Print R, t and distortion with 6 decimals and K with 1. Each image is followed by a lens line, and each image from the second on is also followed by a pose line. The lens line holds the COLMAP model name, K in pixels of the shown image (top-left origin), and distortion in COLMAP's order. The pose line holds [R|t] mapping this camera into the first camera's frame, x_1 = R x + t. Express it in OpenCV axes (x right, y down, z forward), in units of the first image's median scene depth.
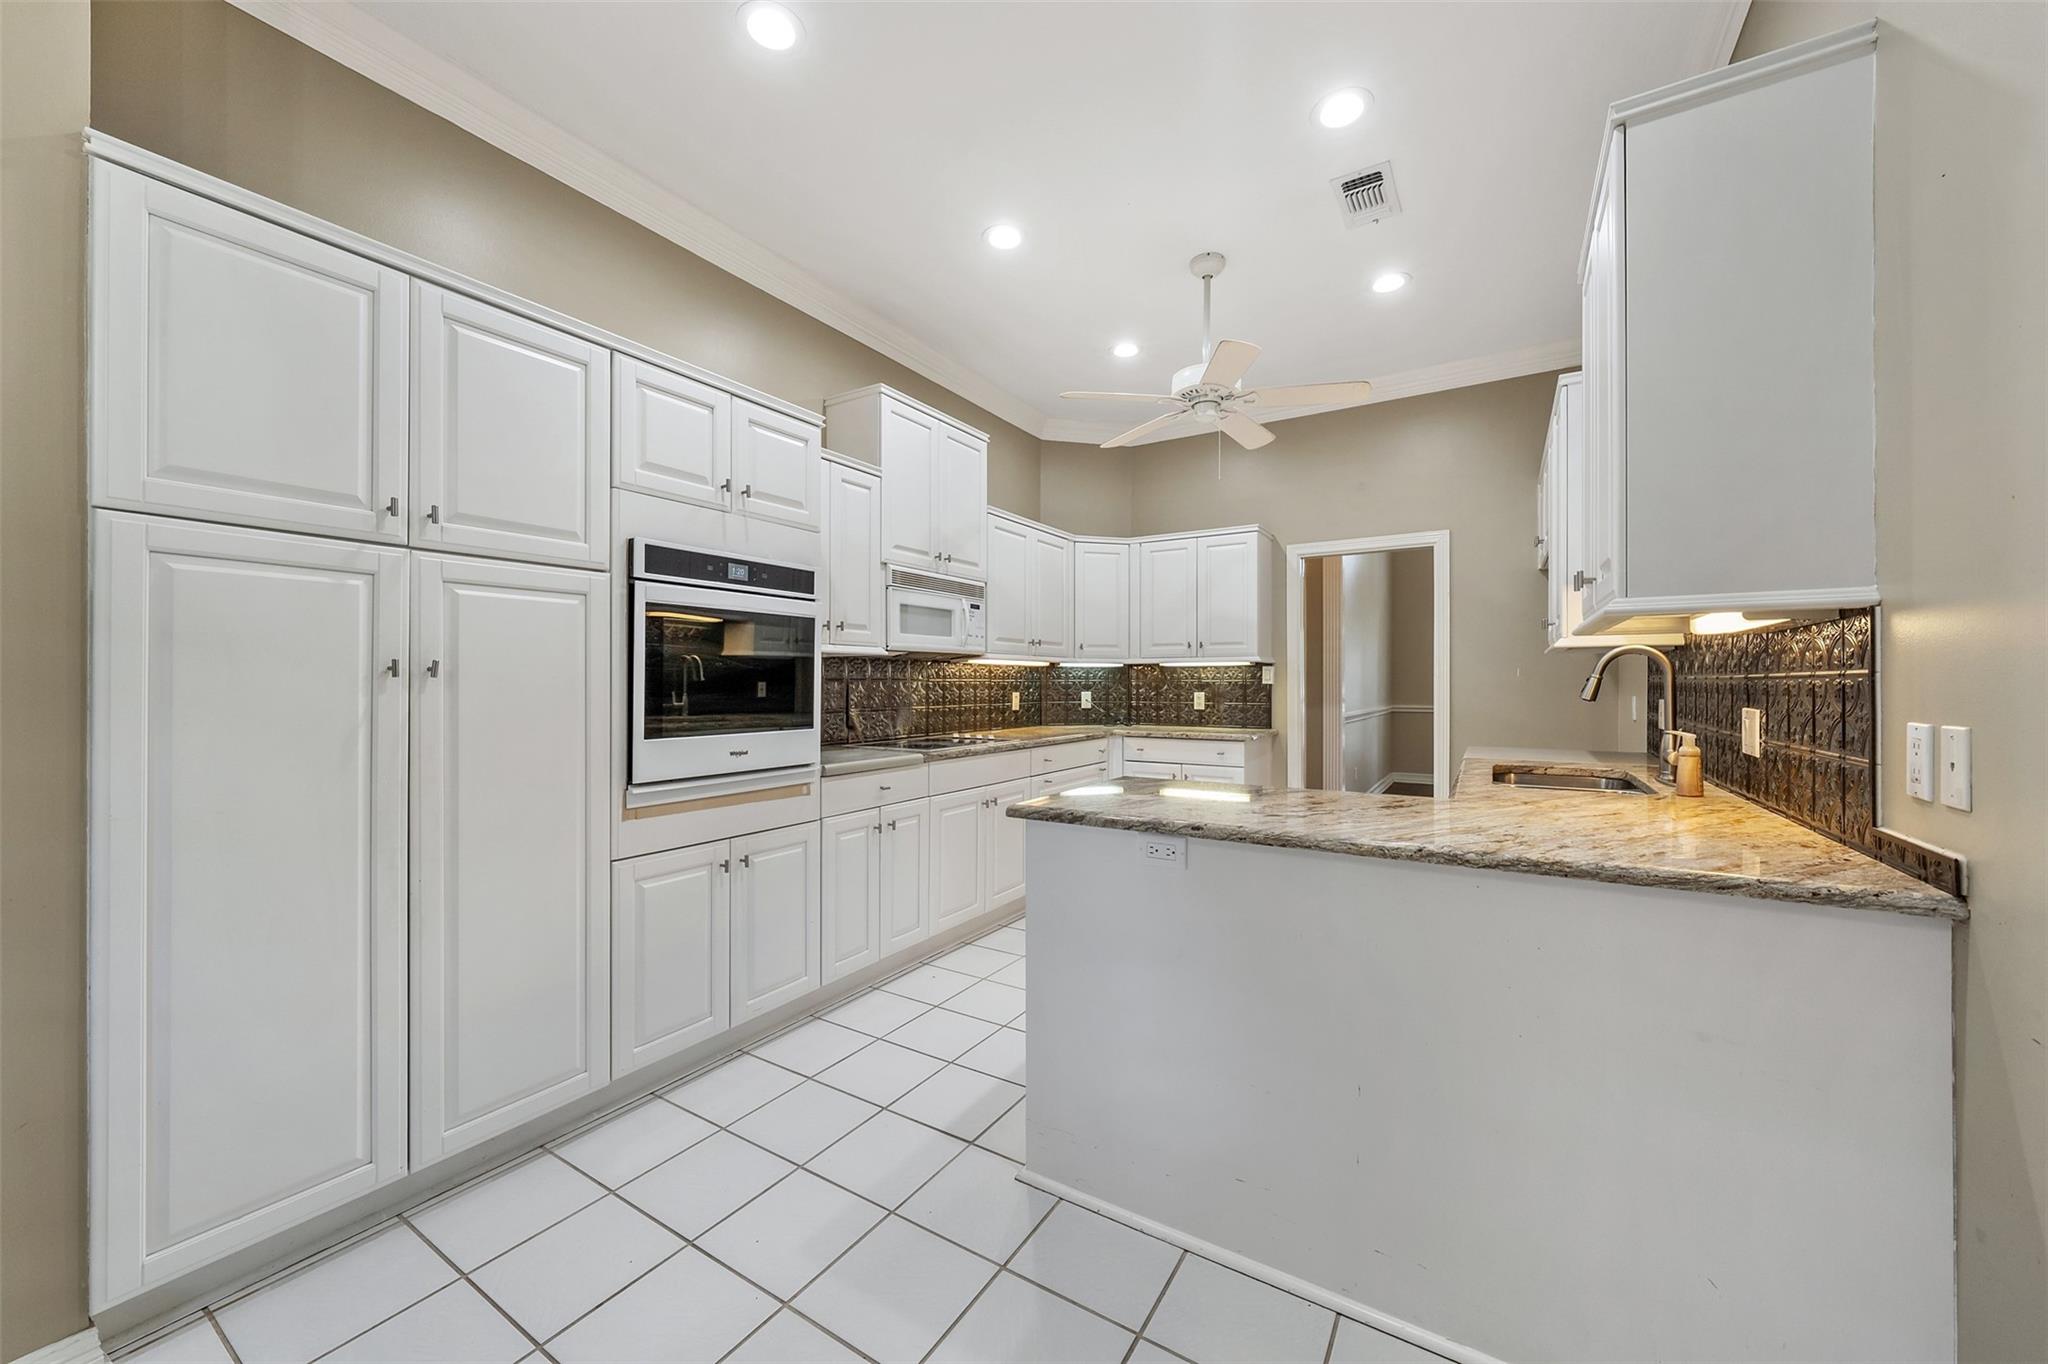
lens RADIAL K [[763.7, 0, 1013.0], [0, 763.7, 677.5], [0, 0, 1]] dist [0.000102, -0.000170]
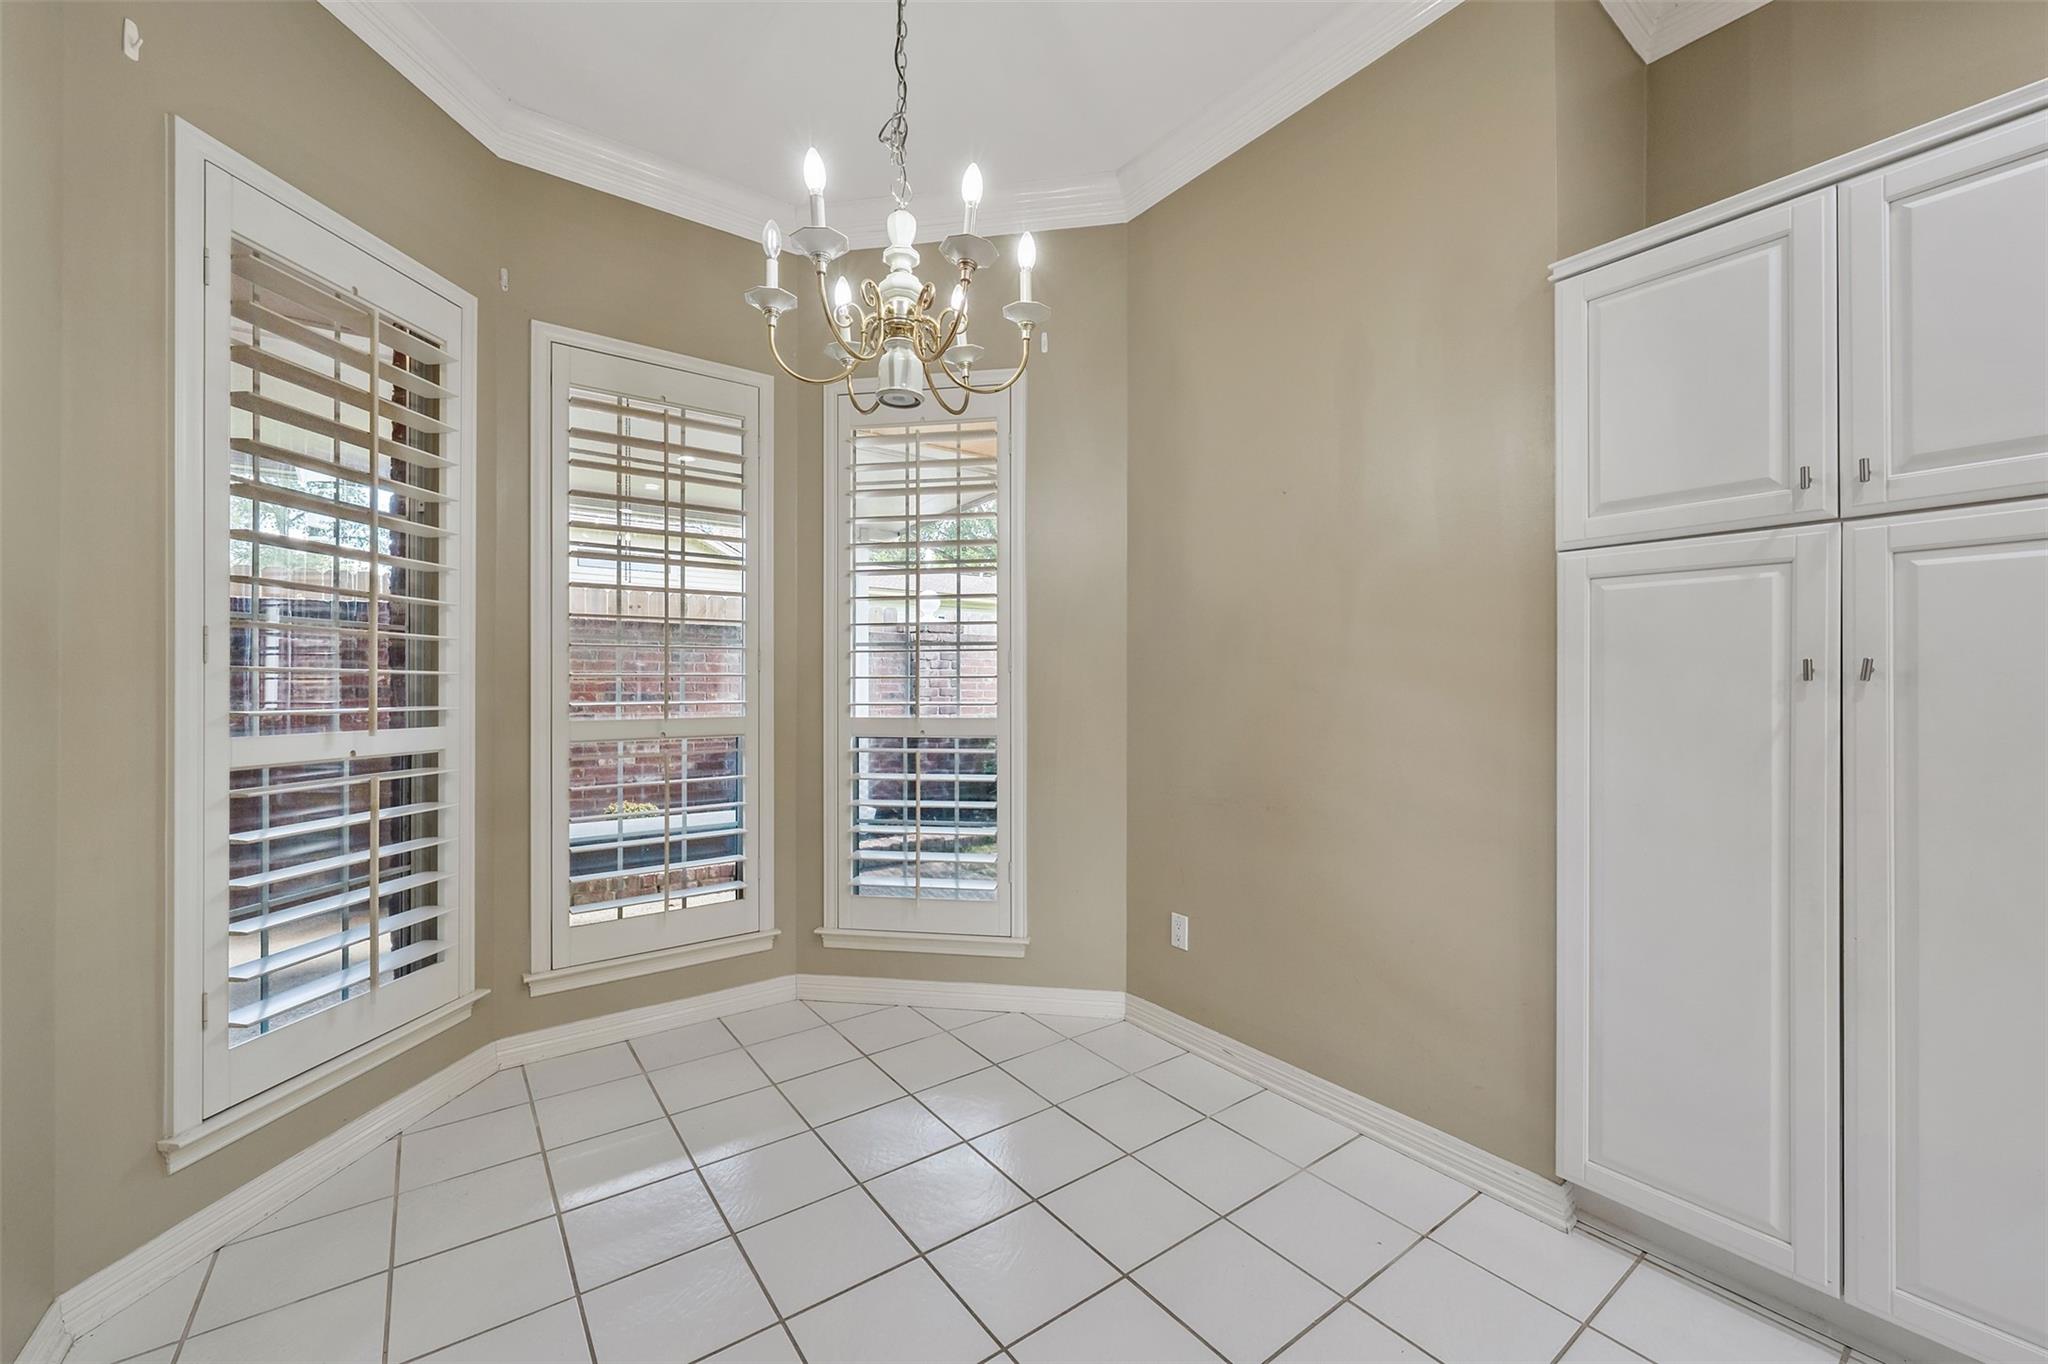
lens RADIAL K [[816.2, 0, 1024.7], [0, 816.2, 673.7], [0, 0, 1]] dist [0.001010, 0.000229]
pose [[-0.358660, -0.011433, -0.933398, 0.307992], [0.005504, 0.999882, -0.014362, -0.000342], [0.933452, -0.010288, -0.358554, 0.483180]]
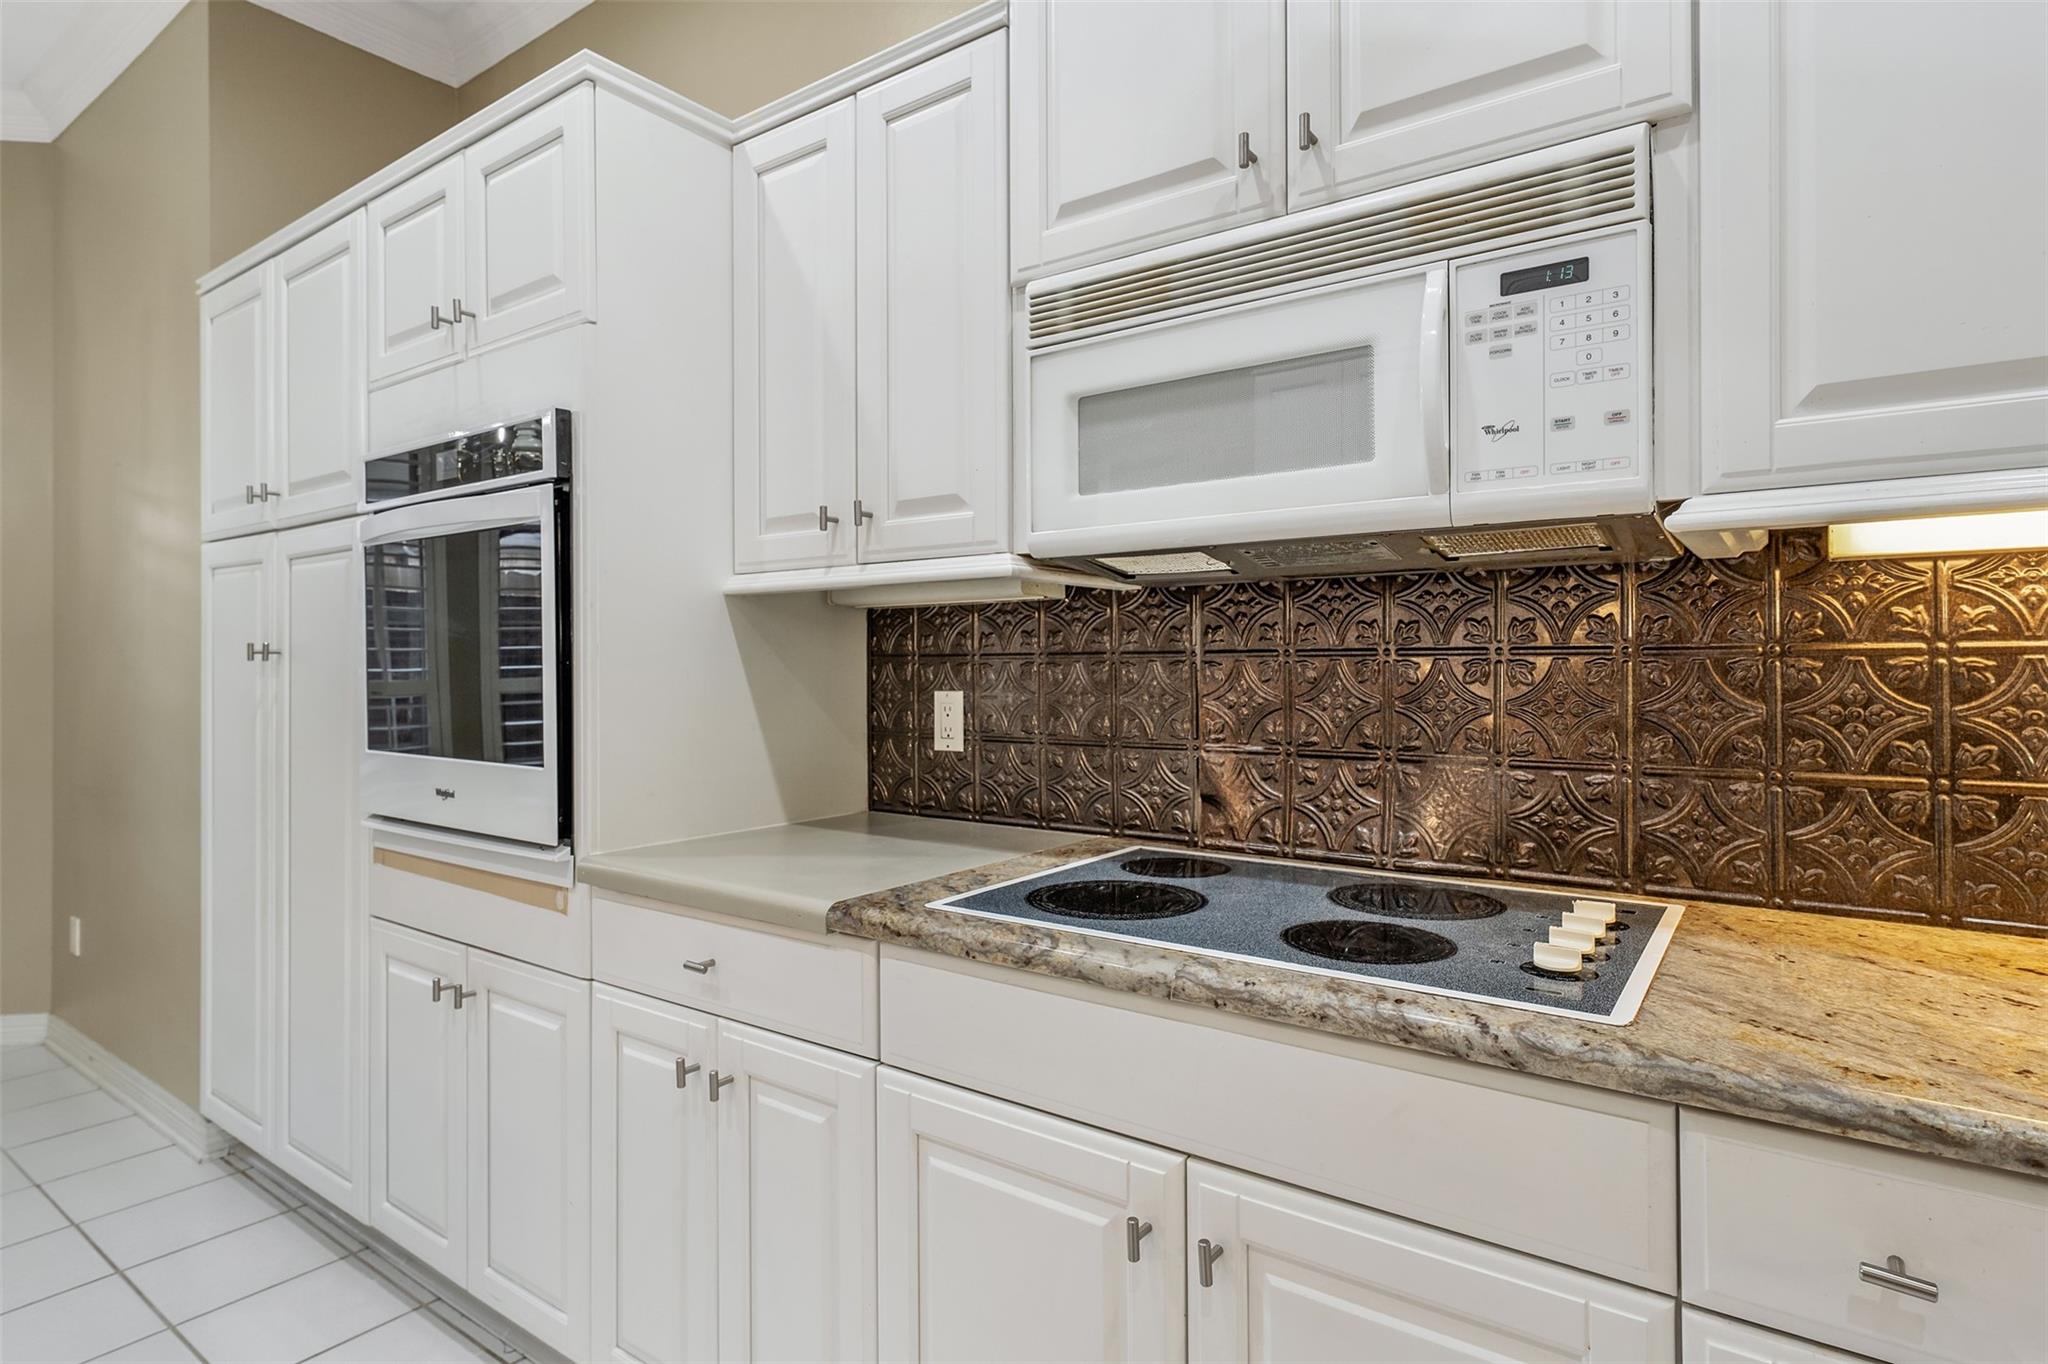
lens RADIAL K [[1085.5, 0, 1014.7], [0, 1085.5, 655.8], [0, 0, 1]] dist [0.003730, 0.000491]
pose [[-0.065319, -0.007966, -0.997833, 0.523049], [0.010468, 0.999908, -0.008667, 0.014086], [0.997810, -0.011011, -0.065230, 1.925479]]
